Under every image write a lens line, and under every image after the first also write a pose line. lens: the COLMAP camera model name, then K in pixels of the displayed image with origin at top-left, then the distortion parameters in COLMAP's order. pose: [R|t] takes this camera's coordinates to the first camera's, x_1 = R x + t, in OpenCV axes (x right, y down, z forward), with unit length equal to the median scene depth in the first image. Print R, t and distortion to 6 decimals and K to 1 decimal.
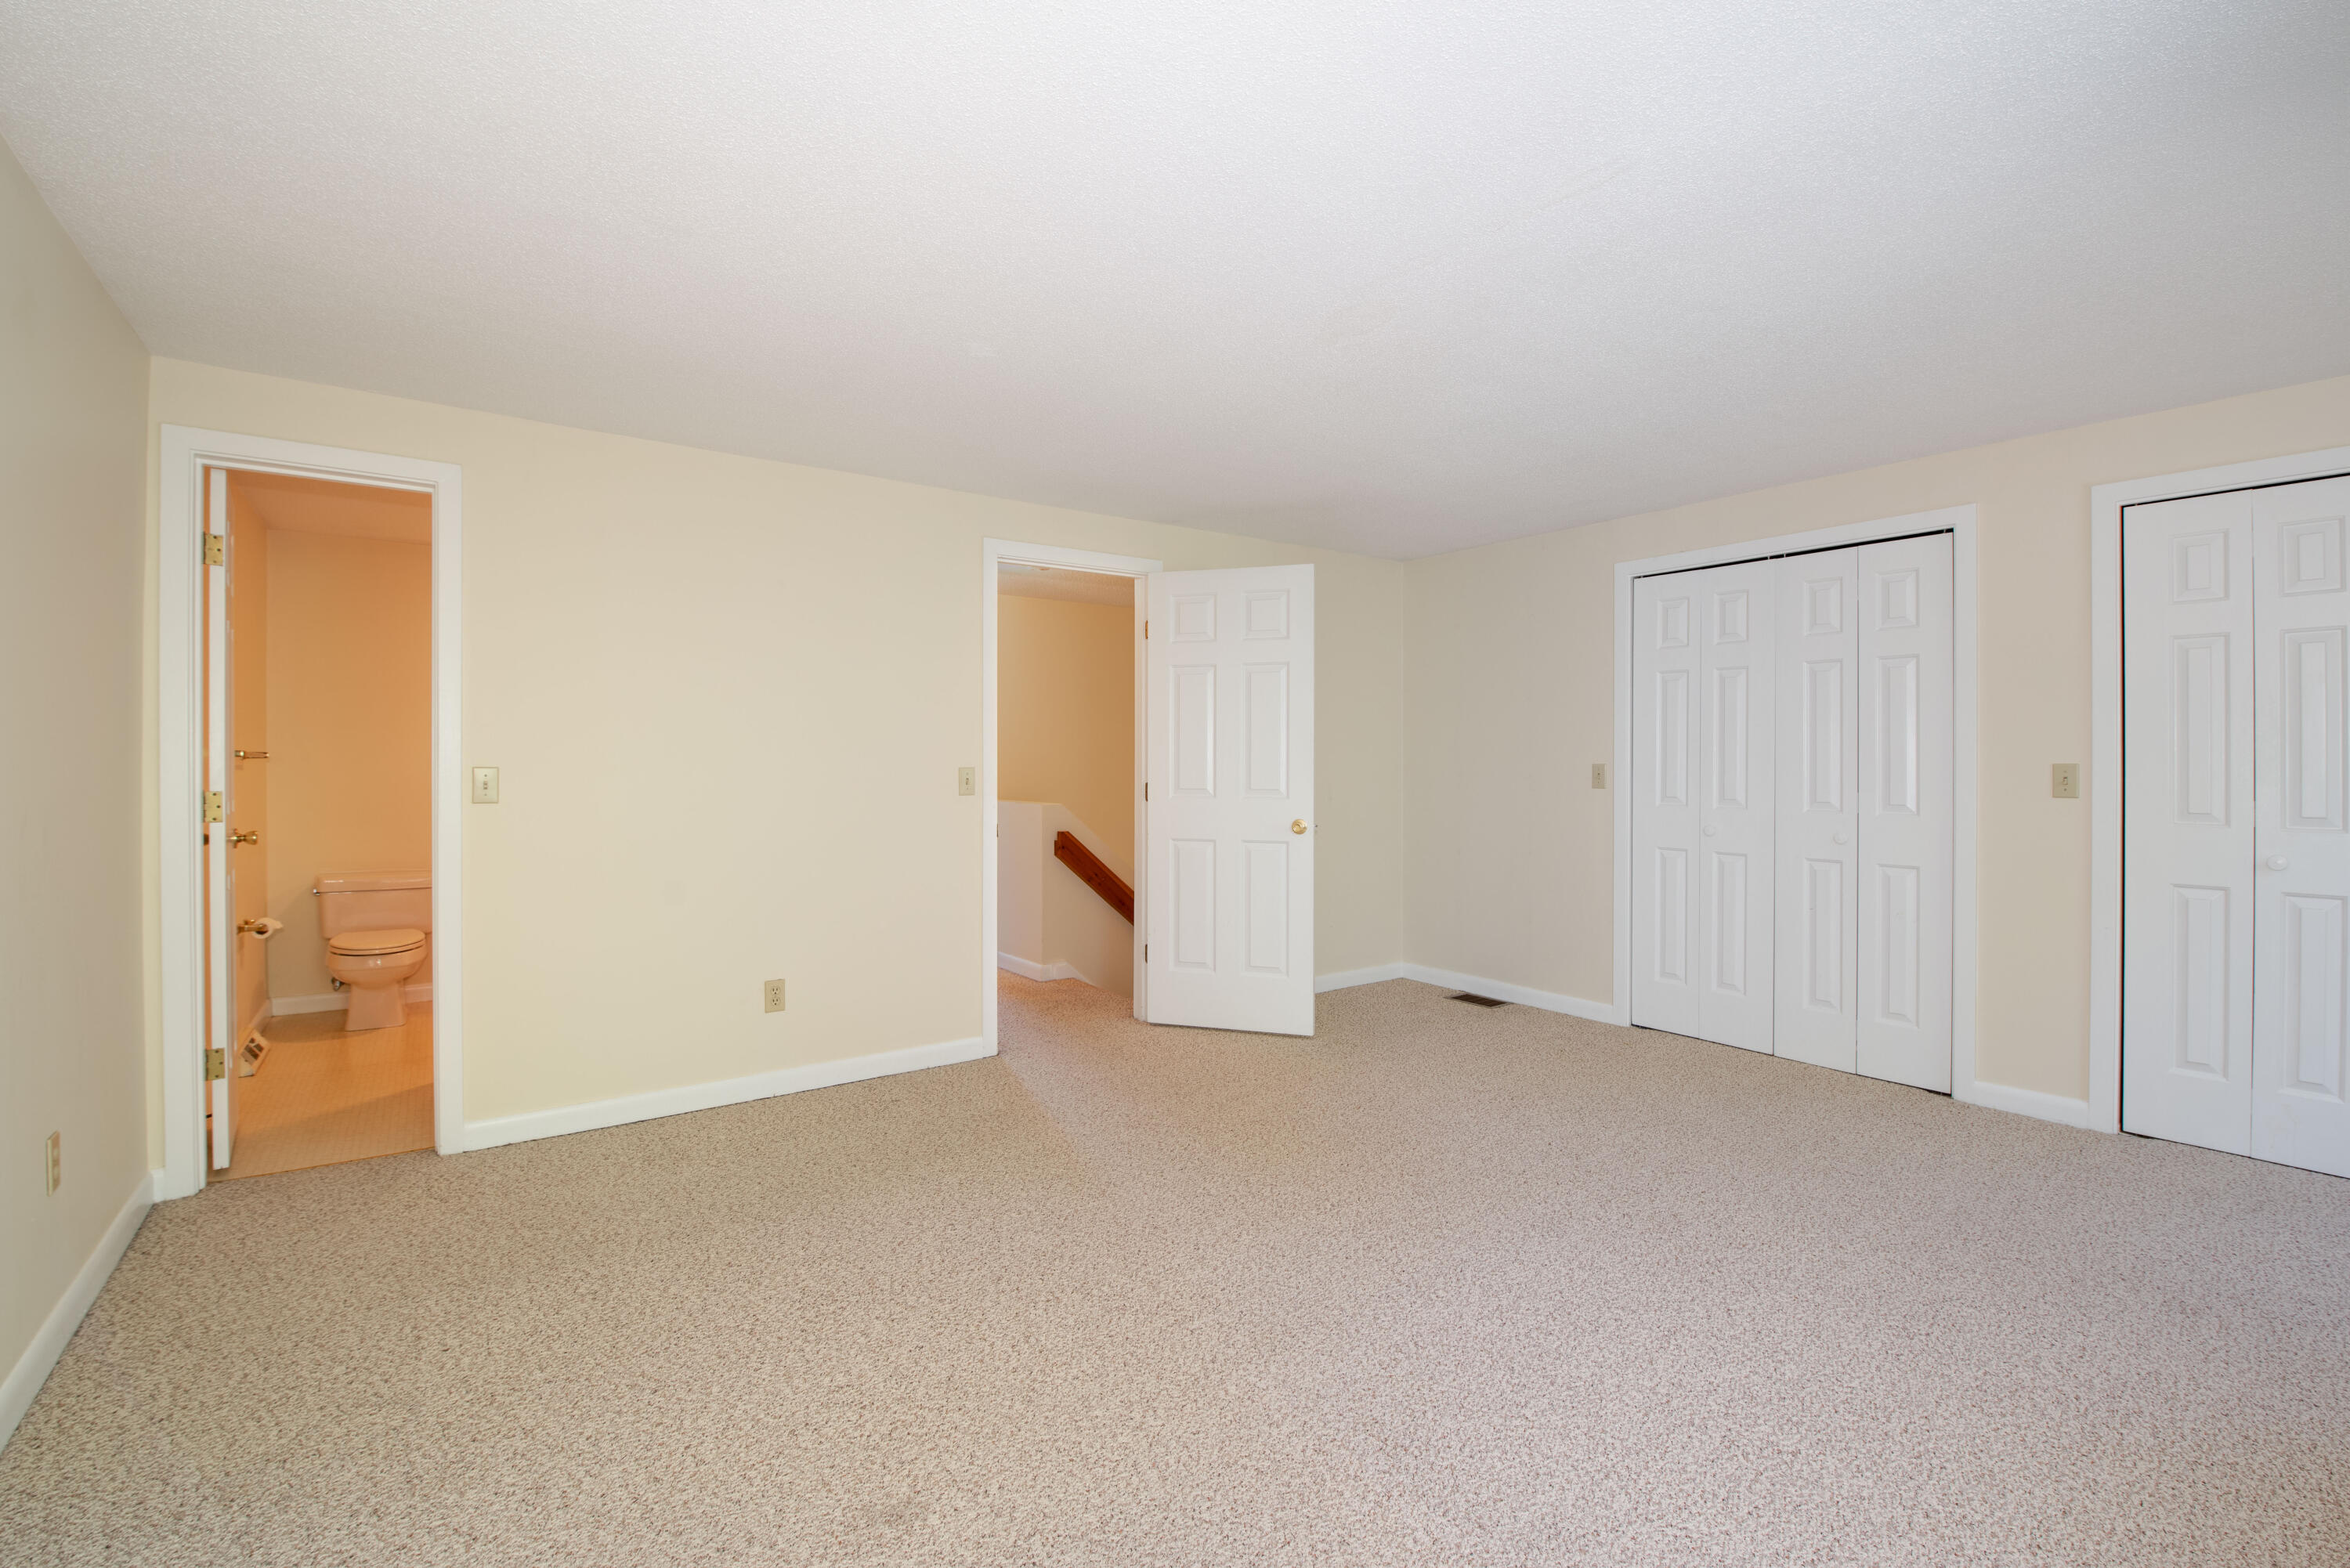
lens RADIAL K [[1010.9, 0, 1171.2], [0, 1010.9, 785.8], [0, 0, 1]] dist [-0.000913, -0.009466]
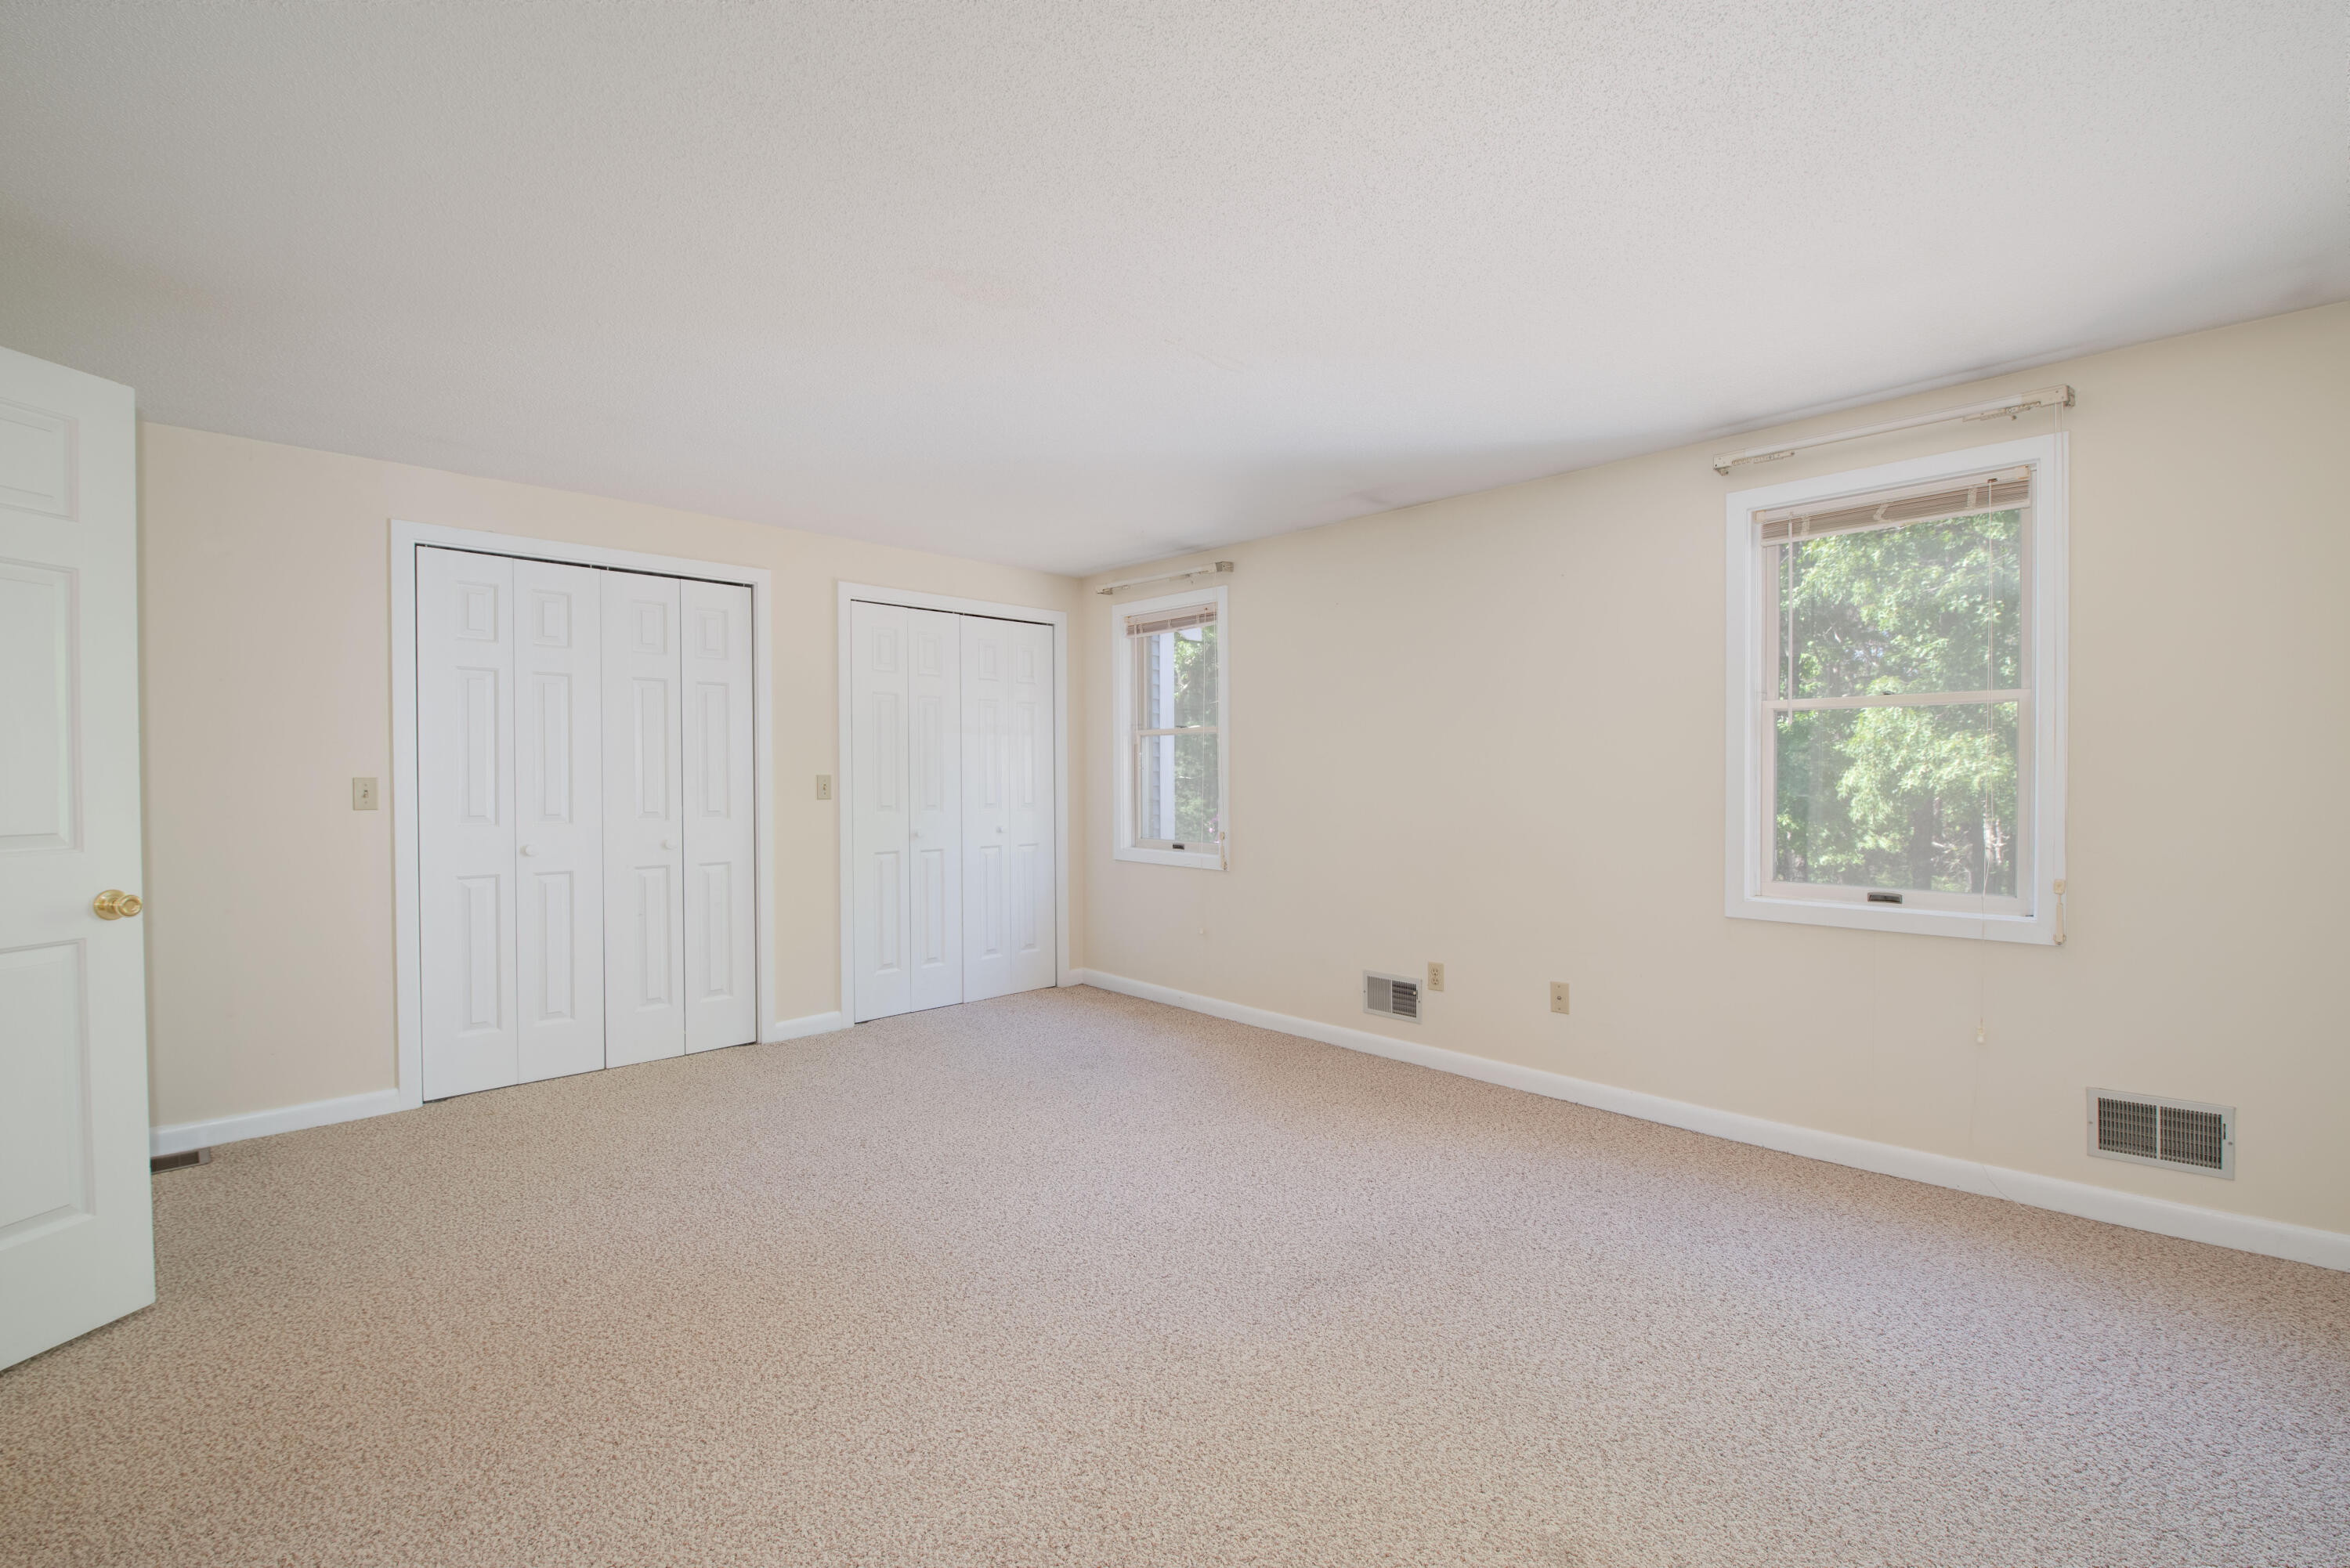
lens RADIAL K [[1050.7, 0, 1094.9], [0, 1050.7, 791.8], [0, 0, 1]] dist [0.000077, -0.020336]
pose [[-0.119152, -0.018764, 0.992699, -0.444968], [0.023590, 0.999486, 0.021724, -0.015859], [-0.992596, 0.026006, -0.118648, 0.576695]]
